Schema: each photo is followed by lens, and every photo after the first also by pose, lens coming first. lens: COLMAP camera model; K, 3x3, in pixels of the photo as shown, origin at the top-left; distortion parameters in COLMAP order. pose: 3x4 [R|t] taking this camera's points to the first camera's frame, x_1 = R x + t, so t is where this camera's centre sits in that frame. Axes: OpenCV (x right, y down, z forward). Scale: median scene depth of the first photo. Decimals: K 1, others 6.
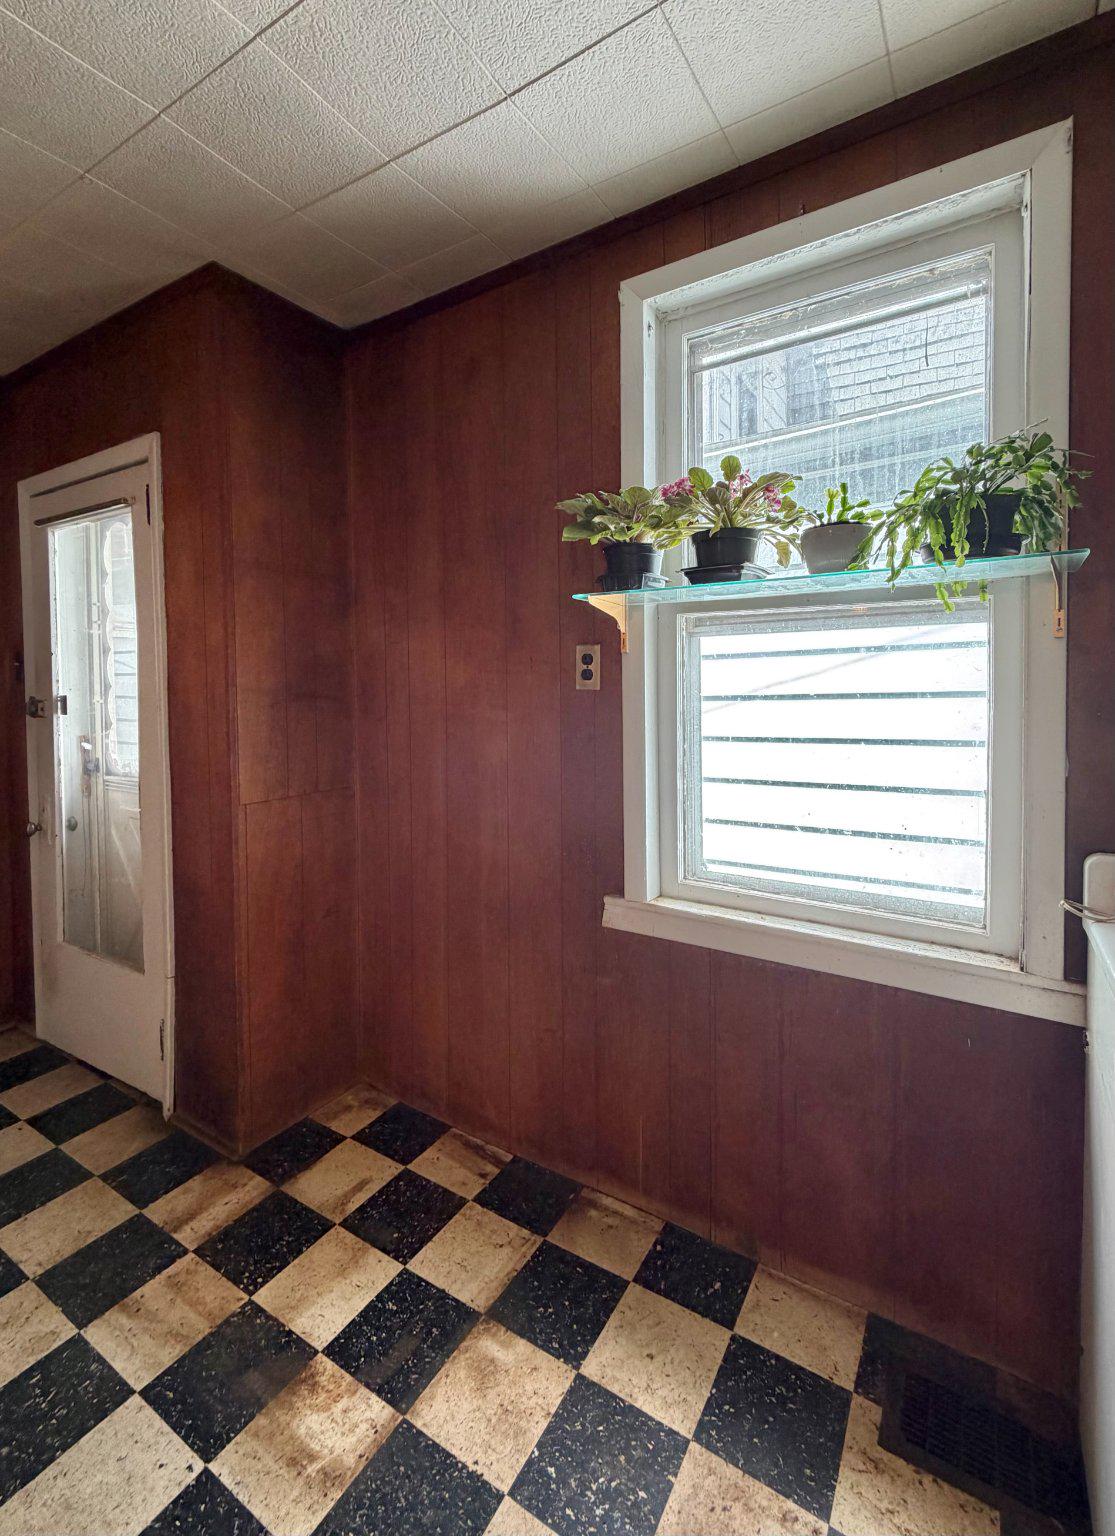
lens RADIAL K [[689.0, 0, 572.4], [0, 689.0, 695.7], [0, 0, 1]] dist [-0.001430, -0.000625]
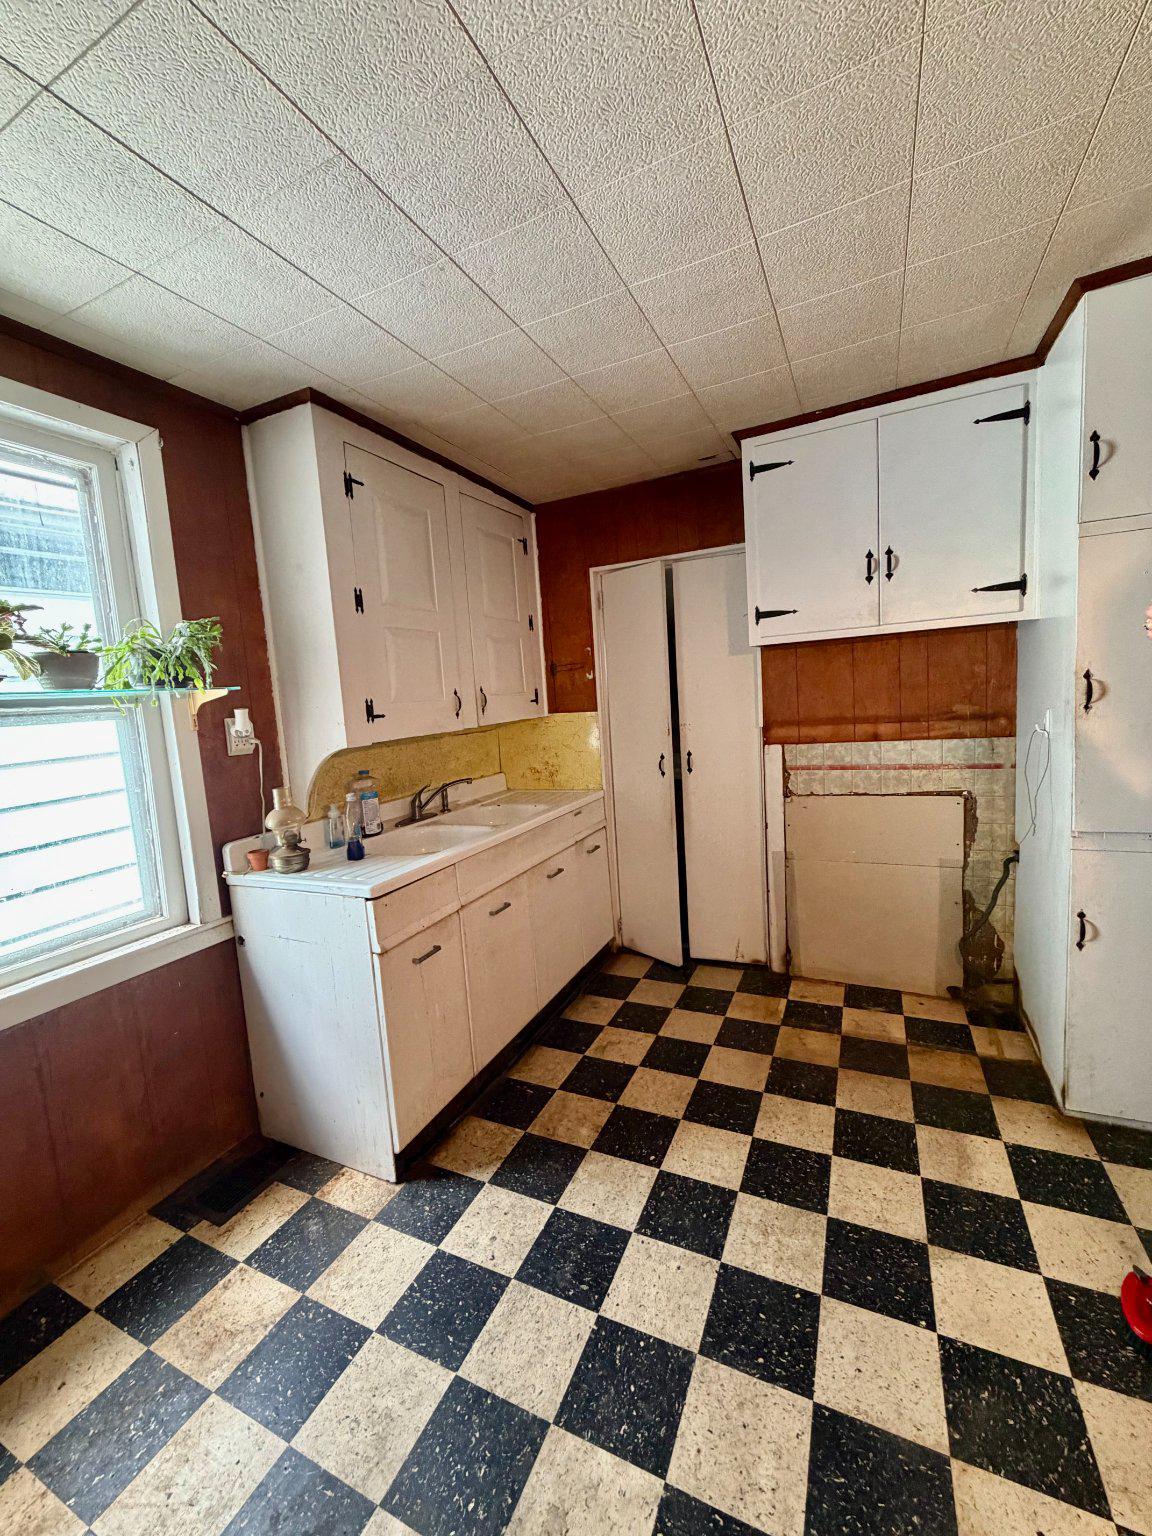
lens RADIAL K [[607.7, 0, 581.0], [0, 607.7, 762.1], [0, 0, 1]] dist [-0.002508, 0.000862]
pose [[-0.111105, -0.094633, 0.989293, -0.657221], [0.086616, 0.990746, 0.104499, -0.054888], [-0.990027, 0.097299, -0.101881, 0.127372]]
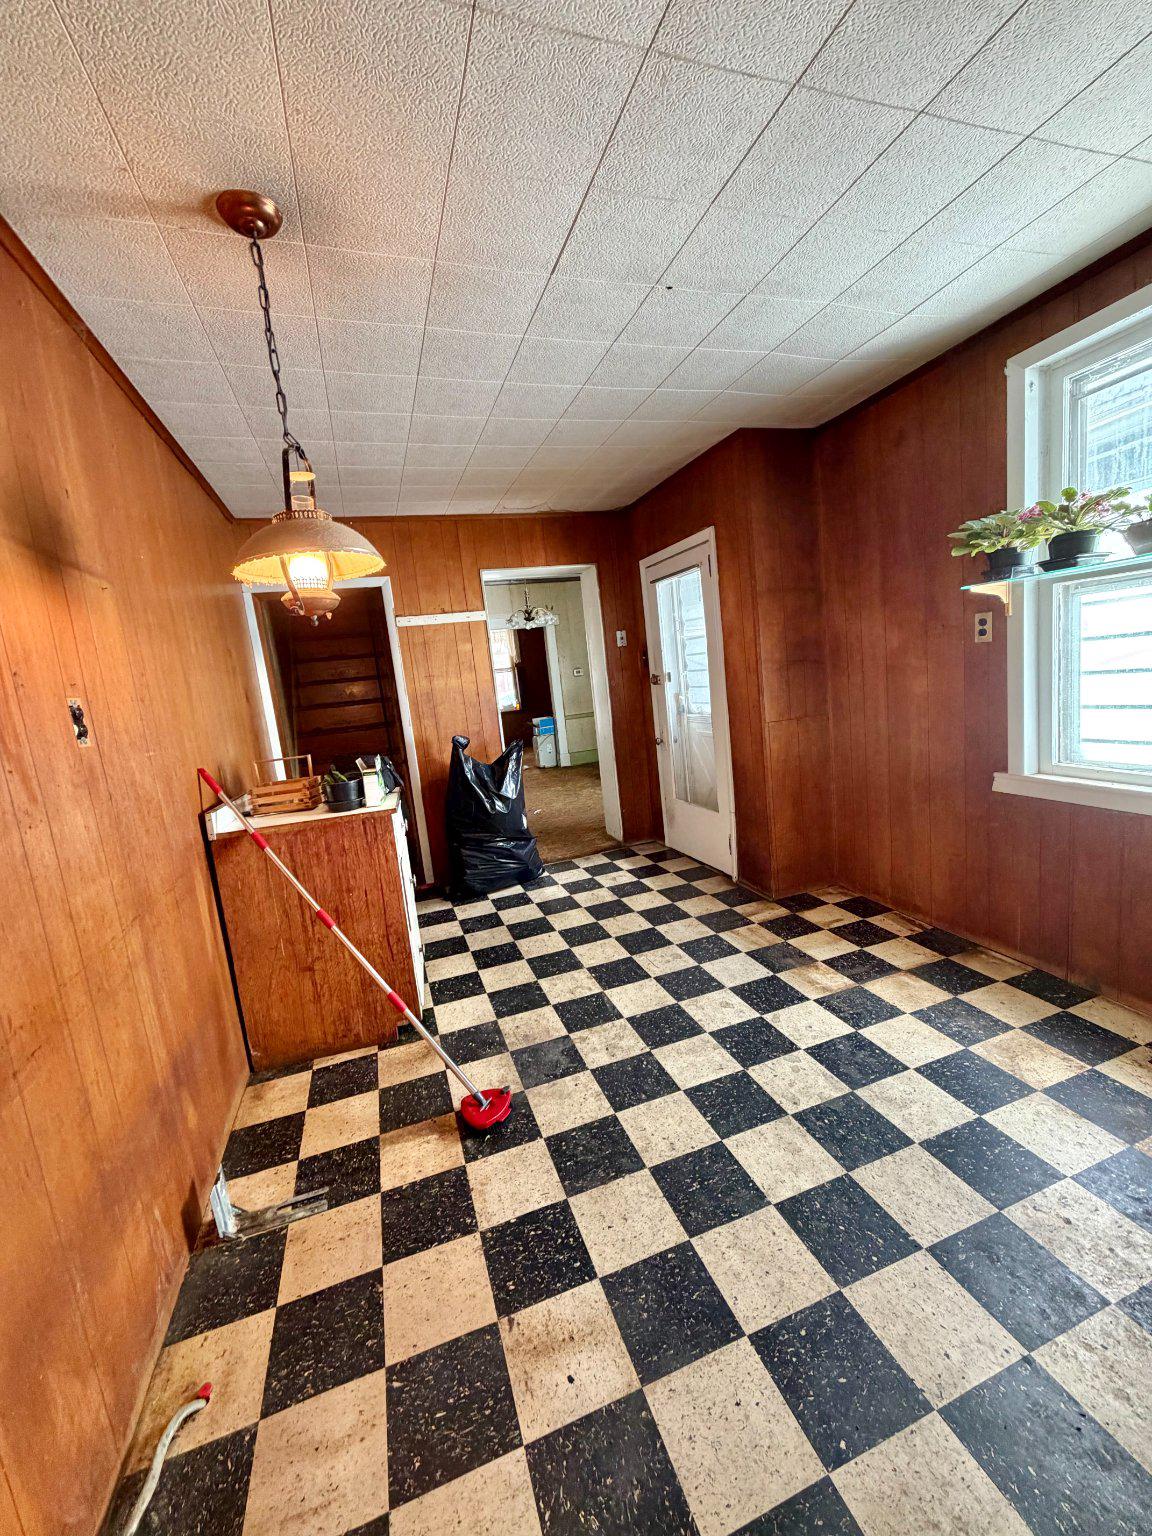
lens RADIAL K [[607.7, 0, 561.7], [0, 607.7, 760.5], [0, 0, 1]] dist [-0.002508, 0.000862]
pose [[0.754946, 0.021229, -0.655444, 0.210269], [0.086572, 0.987502, 0.131698, -0.008036], [0.650048, -0.156168, 0.743673, -0.689189]]
